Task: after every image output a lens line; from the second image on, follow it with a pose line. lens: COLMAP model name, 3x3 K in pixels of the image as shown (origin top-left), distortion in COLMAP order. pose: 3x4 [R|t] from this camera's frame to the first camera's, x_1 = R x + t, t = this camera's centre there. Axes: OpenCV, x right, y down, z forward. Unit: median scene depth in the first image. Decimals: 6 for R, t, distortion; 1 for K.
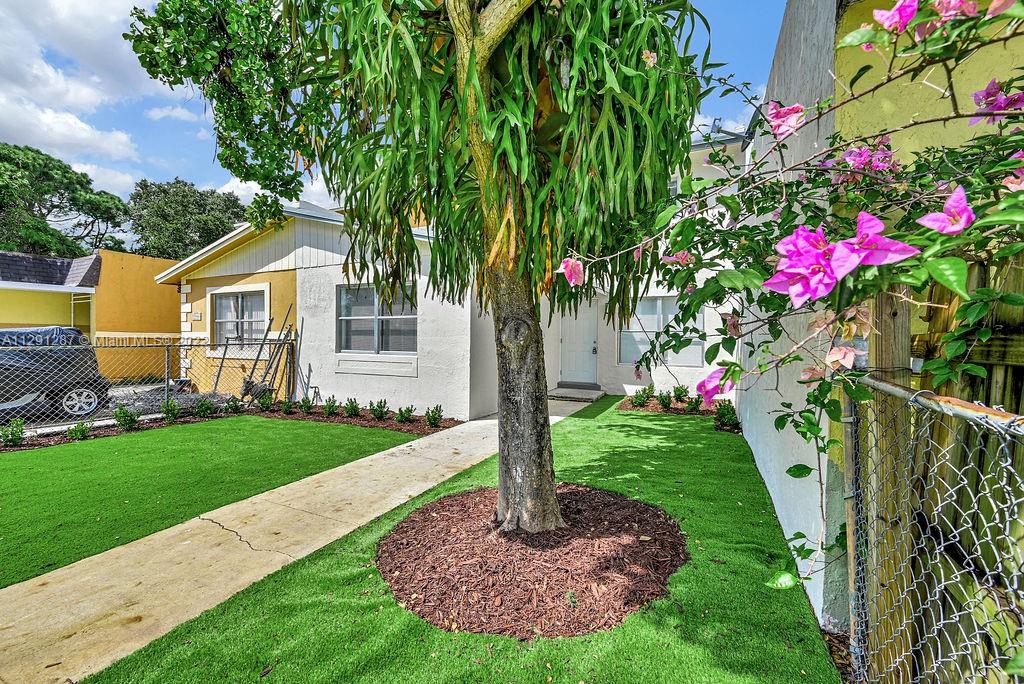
lens RADIAL K [[406.5, 0, 512.0], [0, 406.5, 342.0], [0, 0, 1]] dist [-0.000605, -0.000199]
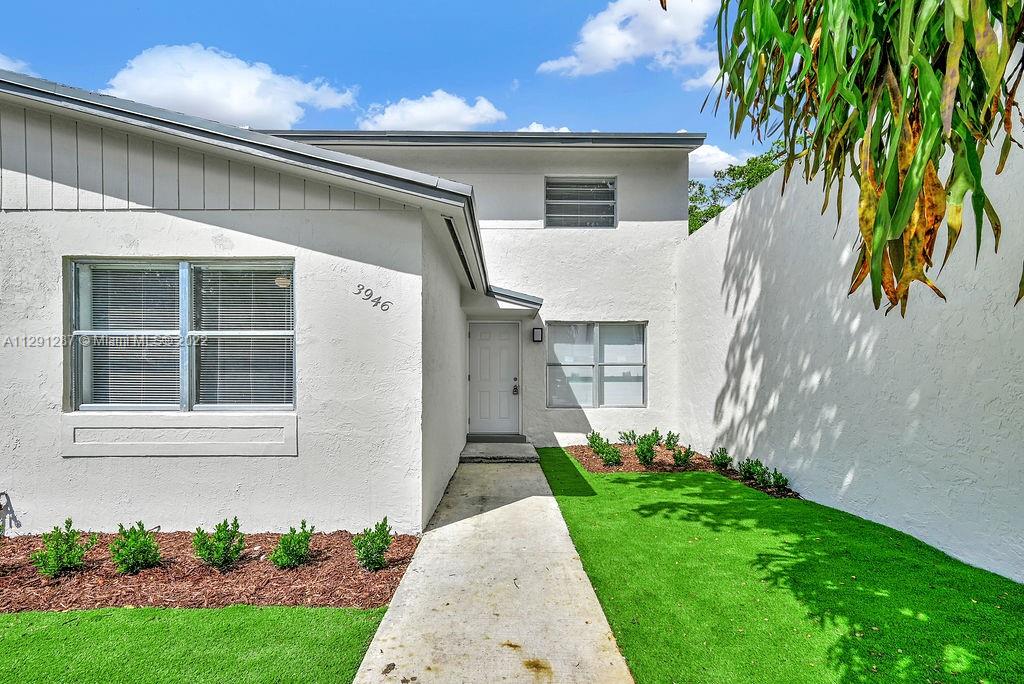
lens RADIAL K [[423.6, 0, 509.5], [0, 423.6, 377.8], [0, 0, 1]] dist [-0.001421, 0.000006]
pose [[0.898586, -0.009983, 0.438684, -0.222892], [0.009809, 0.999948, 0.002663, -0.006485], [-0.438688, 0.001910, 0.898637, 0.419567]]
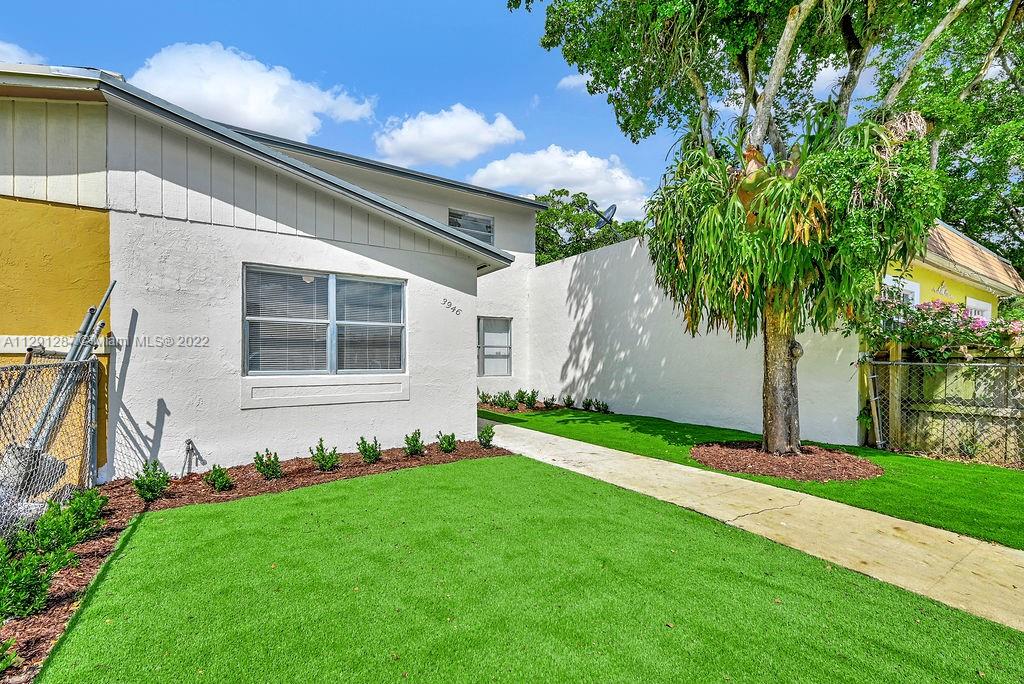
lens RADIAL K [[431.3, 0, 514.0], [0, 431.3, 354.7], [0, 0, 1]] dist [0.002766, 0.000268]
pose [[0.532343, -0.005566, 0.846510, -0.831833], [0.007131, 0.999972, 0.002090, -0.003229], [-0.846499, 0.004924, 0.532368, 0.360158]]
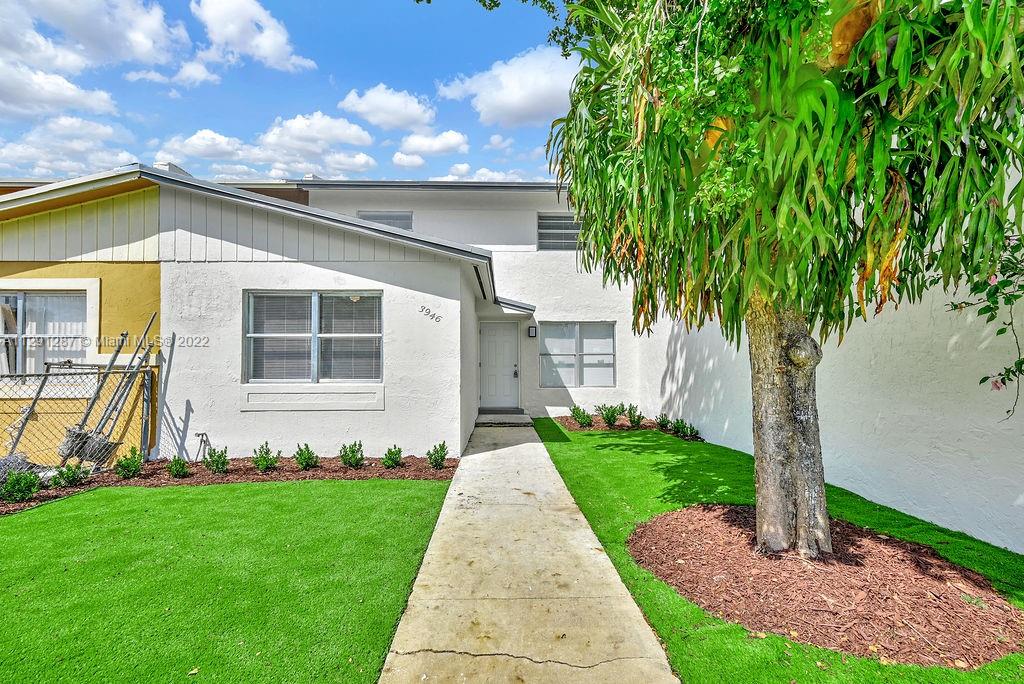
lens RADIAL K [[413.0, 0, 512.3], [0, 413.0, 355.9], [0, 0, 1]] dist [-0.002353, -0.000121]
pose [[0.893913, -0.000093, 0.448240, -0.366545], [0.012827, 0.999596, -0.025373, 0.002938], [-0.448056, 0.028431, 0.893553, 0.149073]]
